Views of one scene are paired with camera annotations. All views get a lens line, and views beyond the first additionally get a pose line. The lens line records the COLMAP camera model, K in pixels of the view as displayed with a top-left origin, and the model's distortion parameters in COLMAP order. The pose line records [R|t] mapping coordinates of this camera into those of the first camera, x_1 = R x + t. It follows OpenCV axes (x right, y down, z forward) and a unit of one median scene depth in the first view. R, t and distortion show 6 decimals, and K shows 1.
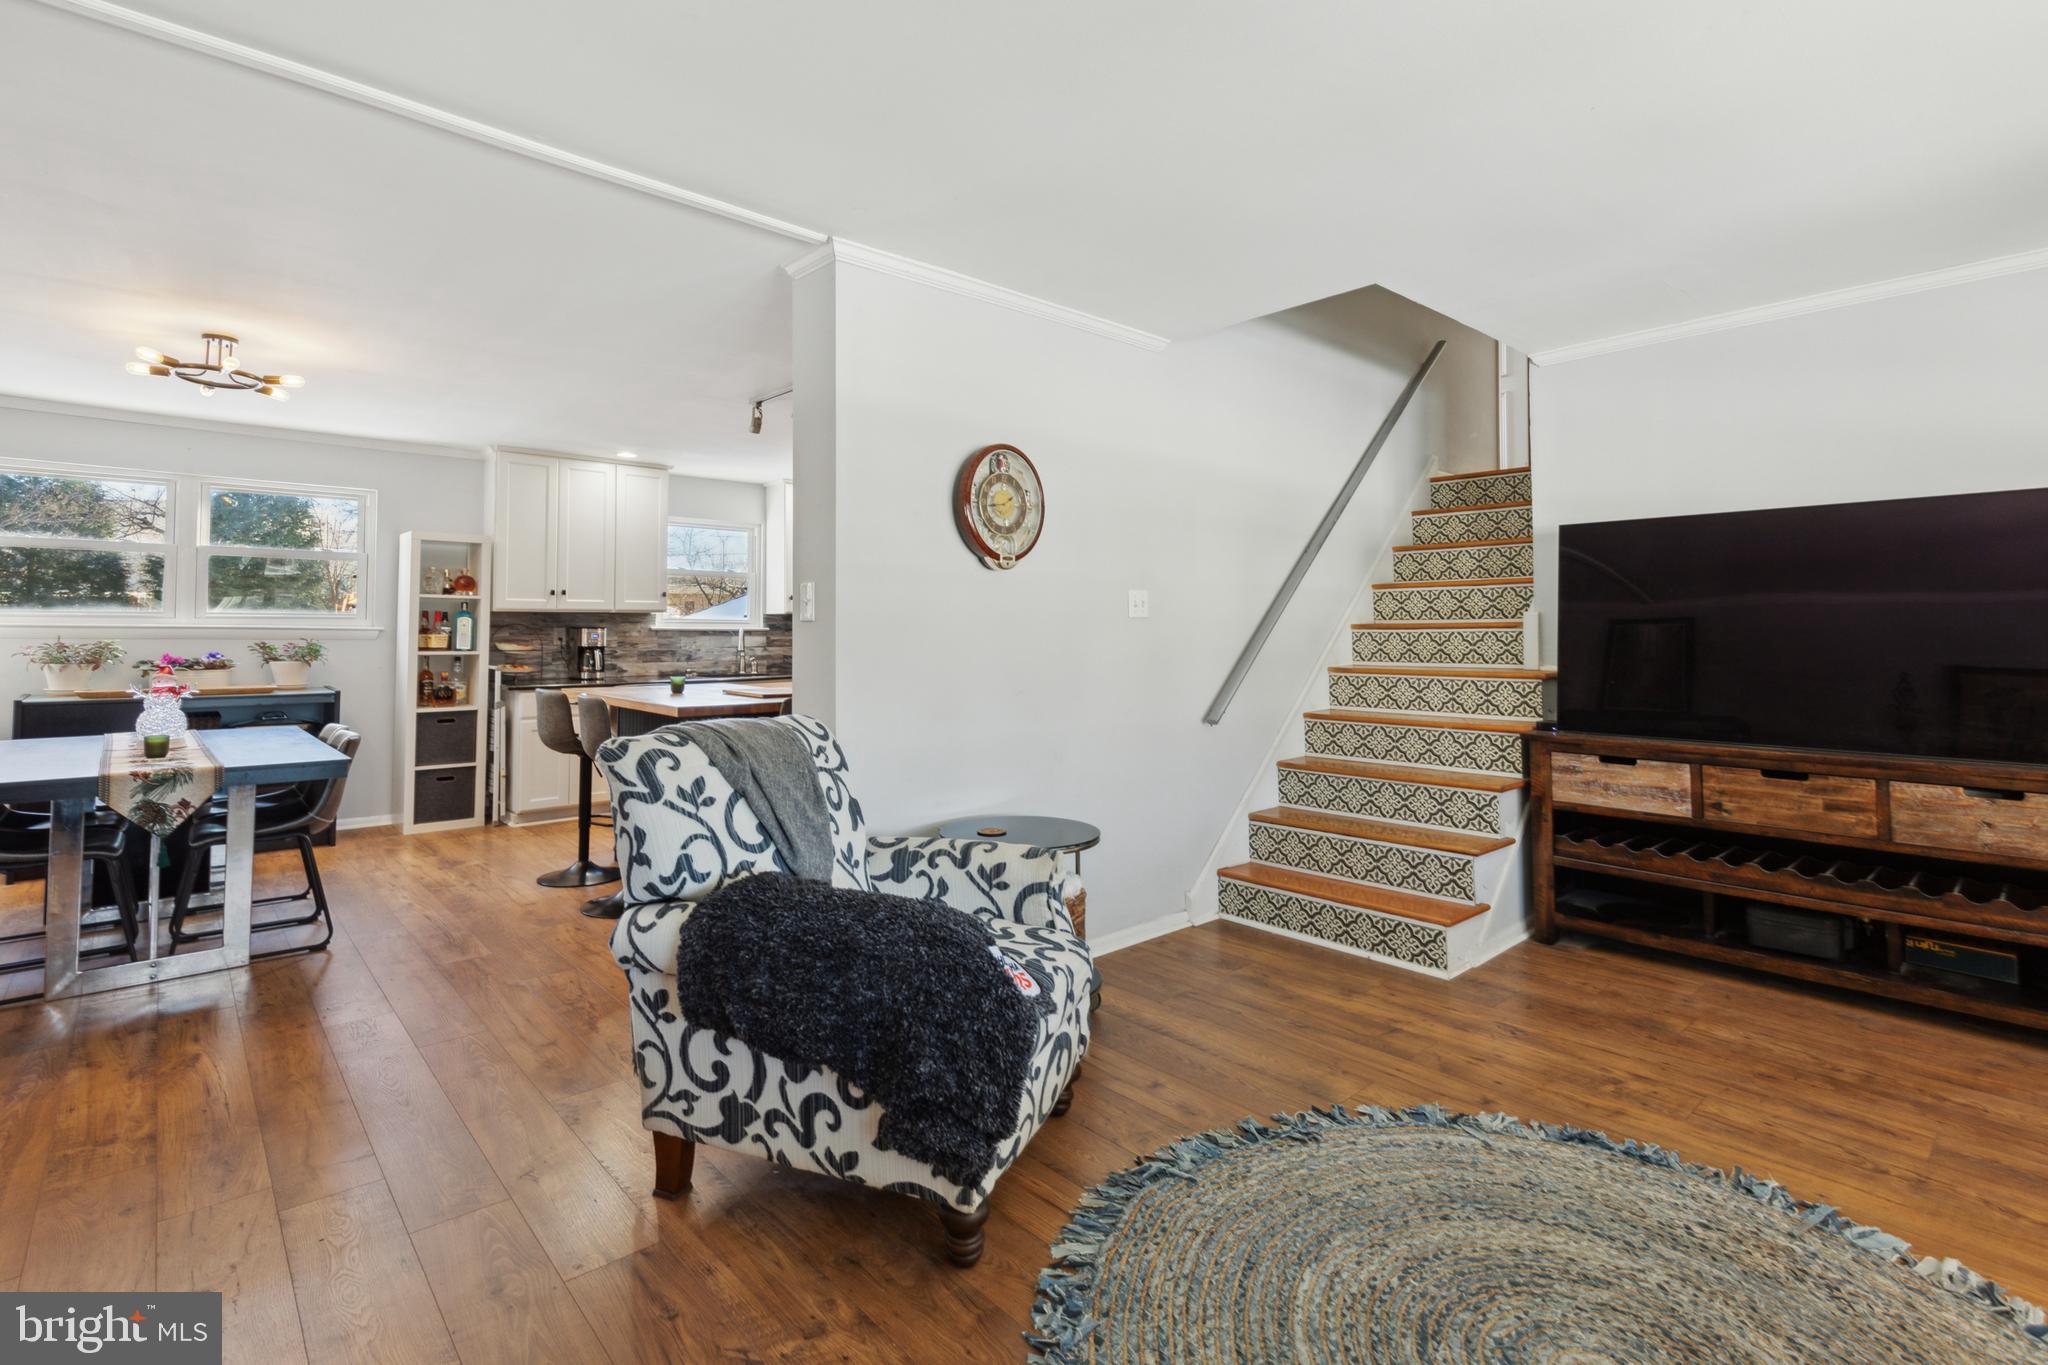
lens RADIAL K [[936.0, 0, 992.9], [0, 936.0, 600.0], [0, 0, 1]] dist [-0.000870, -0.000399]
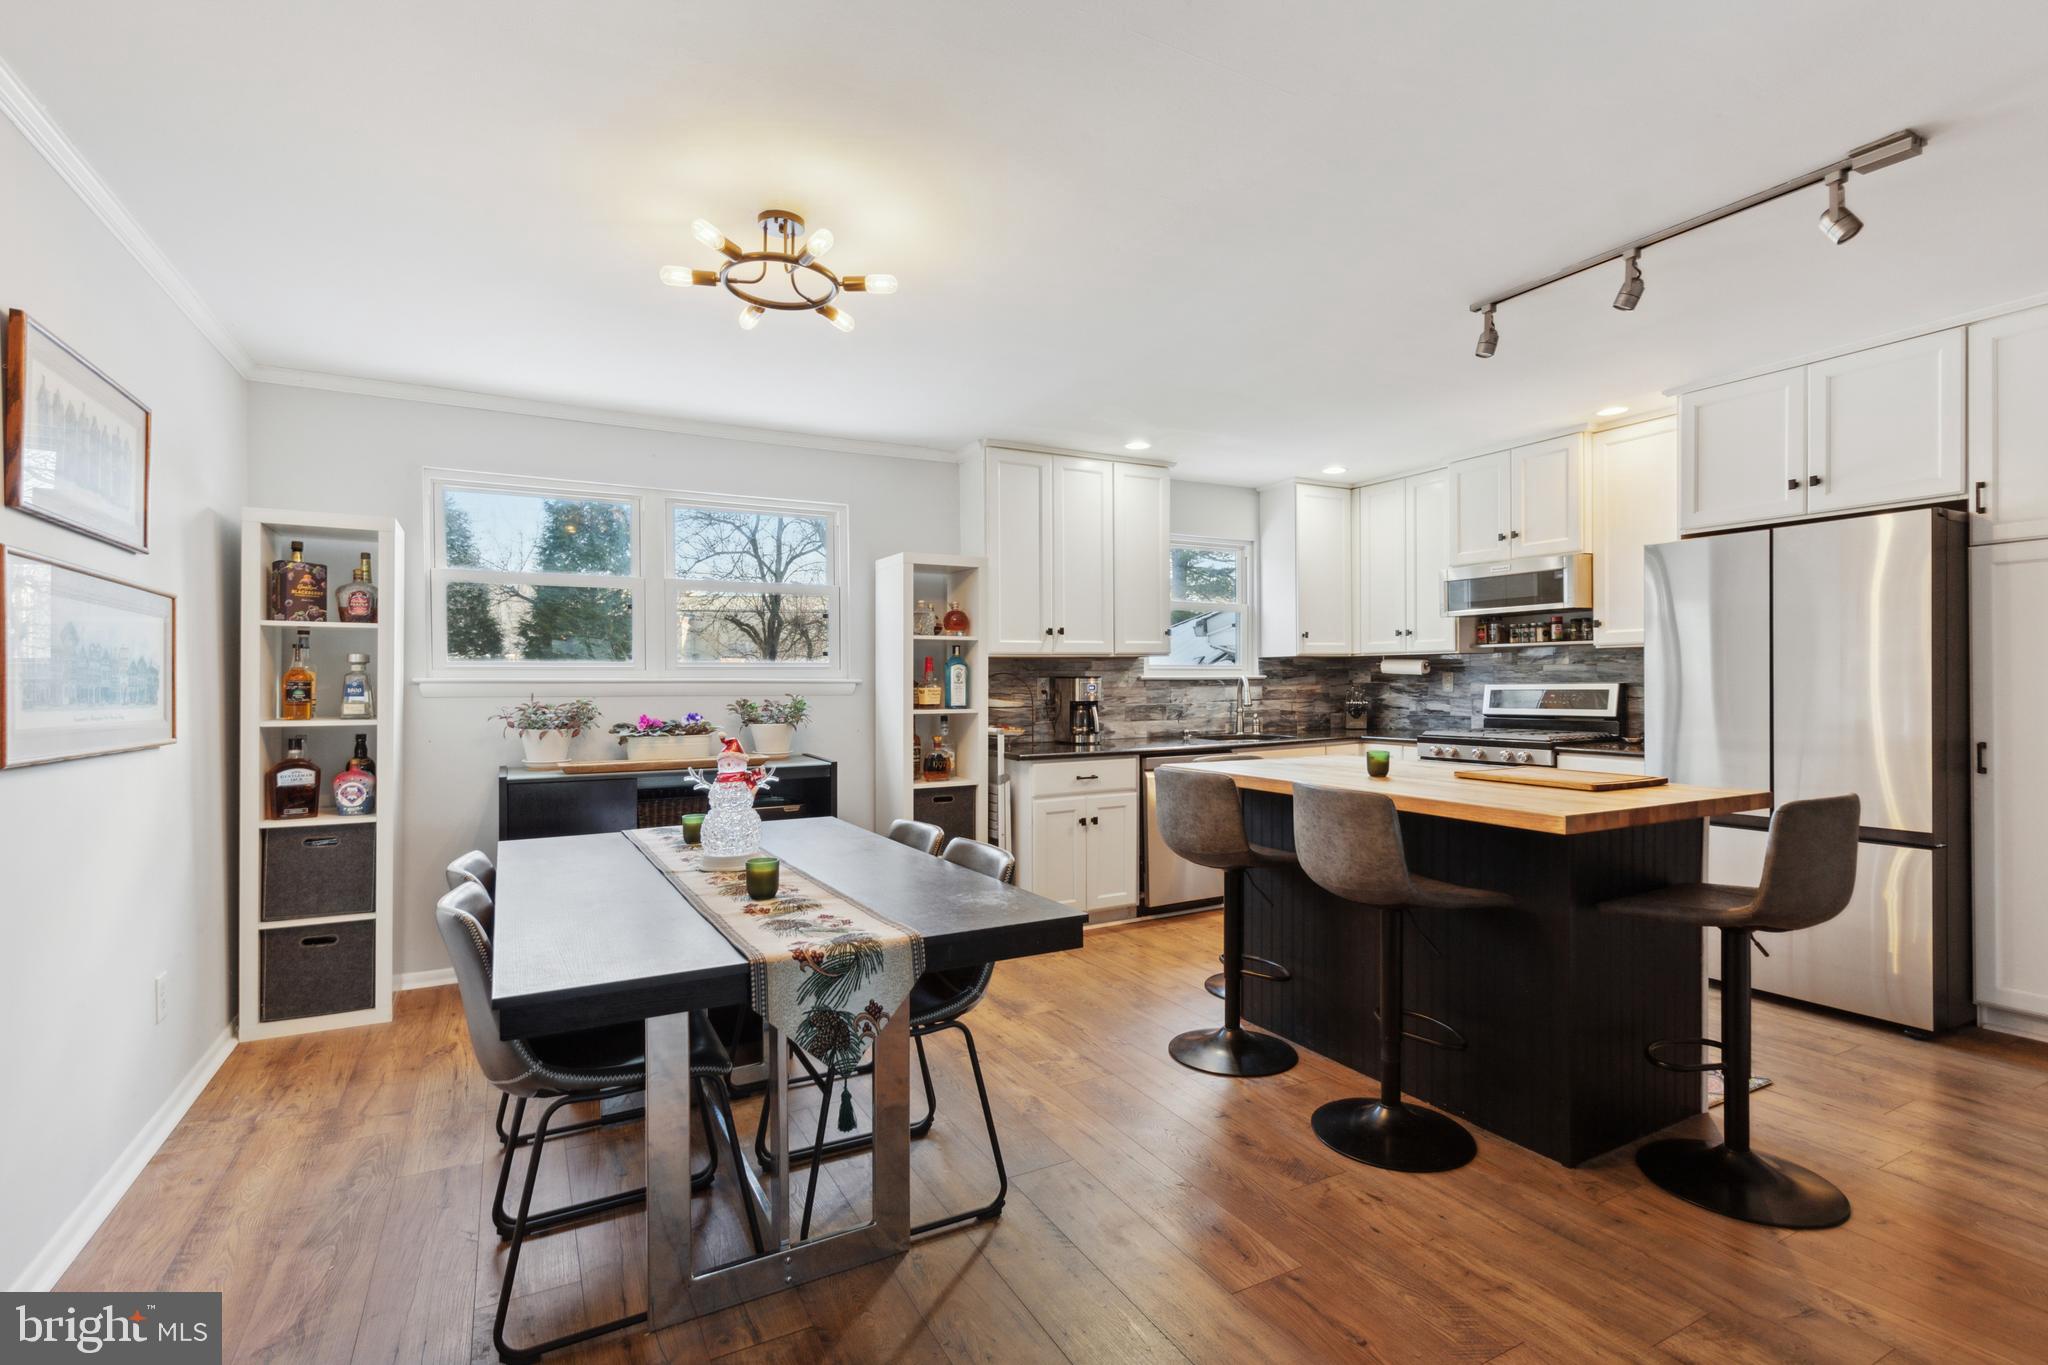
lens RADIAL K [[936.0, 0, 1021.3], [0, 936.0, 689.3], [0, 0, 1]] dist [-0.000870, -0.000399]
pose [[0.973705, -0.009190, -0.227628, -0.337969], [0.018647, 0.999048, 0.039431, 0.009188], [0.227049, -0.042639, 0.972949, 0.262334]]
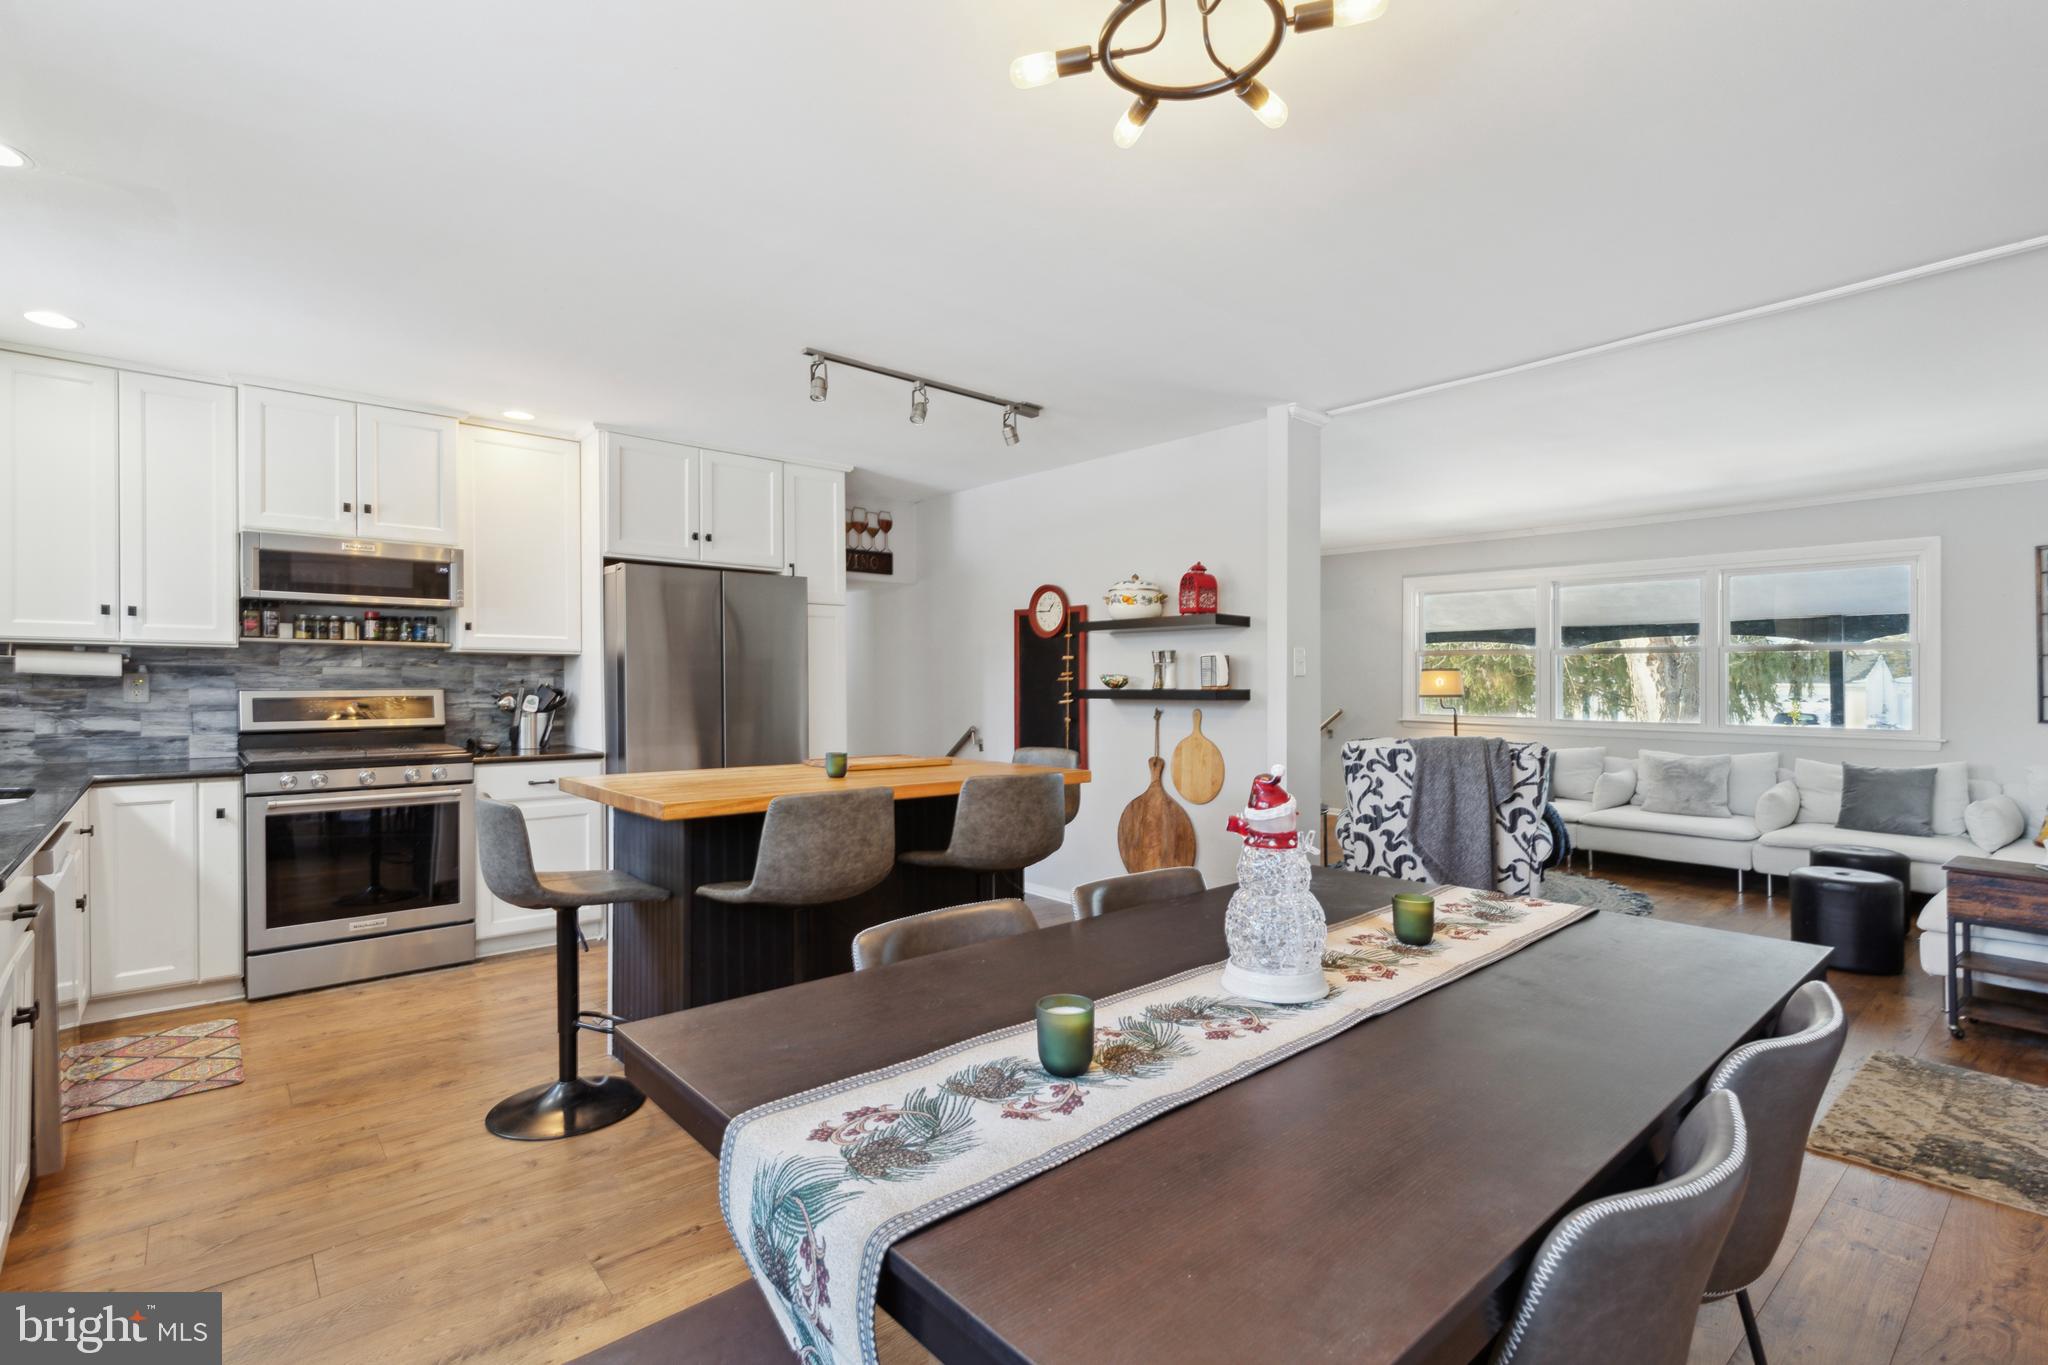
lens RADIAL K [[936.0, 0, 1040.1], [0, 936.0, 702.2], [0, 0, 1]] dist [-0.000870, -0.000399]
pose [[-0.009419, -0.022244, 0.999708, -0.780996], [-0.035292, 0.999137, 0.021899, 0.021705], [-0.999333, -0.035075, -0.010196, 0.678472]]
